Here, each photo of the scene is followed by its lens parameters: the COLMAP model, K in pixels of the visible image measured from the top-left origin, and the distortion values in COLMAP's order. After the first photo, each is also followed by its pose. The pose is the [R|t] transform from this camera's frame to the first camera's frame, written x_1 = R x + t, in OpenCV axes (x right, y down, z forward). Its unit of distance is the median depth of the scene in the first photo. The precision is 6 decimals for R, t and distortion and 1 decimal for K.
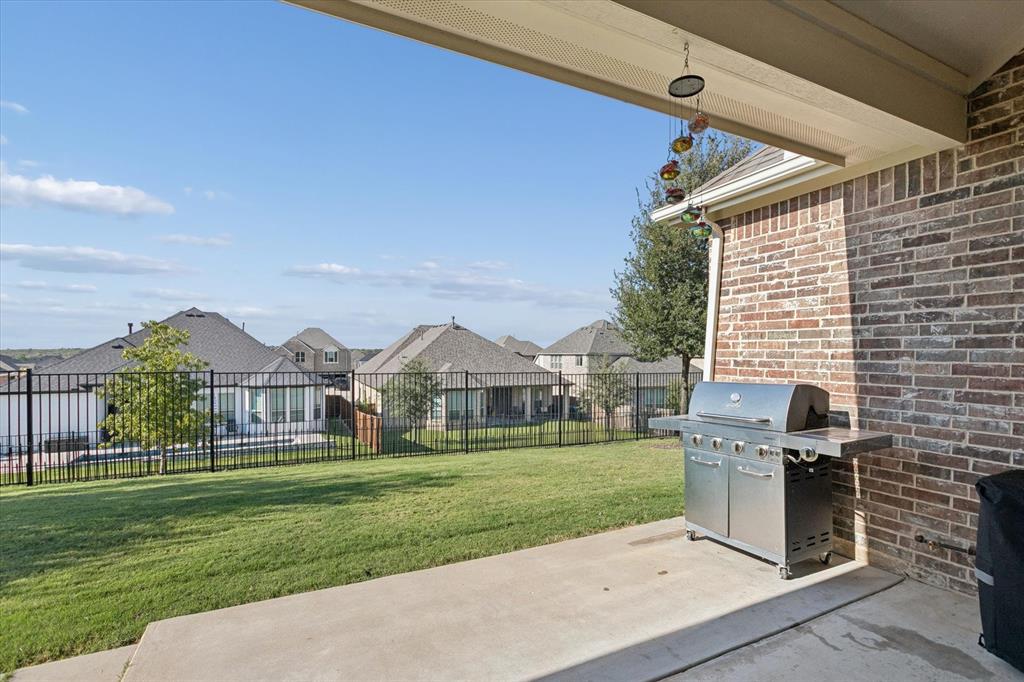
lens RADIAL K [[474.3, 0, 515.9], [0, 474.3, 358.6], [0, 0, 1]] dist [-0.000707, 0.000946]
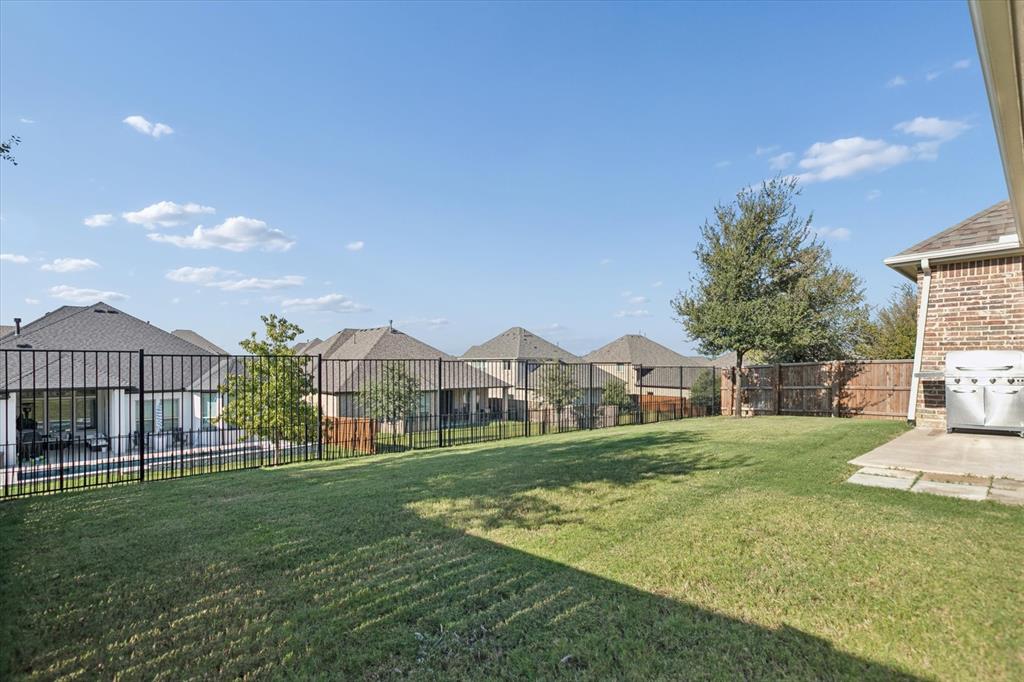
lens RADIAL K [[474.3, 0, 515.9], [0, 474.3, 358.6], [0, 0, 1]] dist [-0.000707, 0.000946]
pose [[0.959916, 0.003498, 0.280265, -1.672130], [0.001522, 0.999842, -0.017691, 0.097949], [-0.280282, 0.017408, 0.959760, -0.317038]]
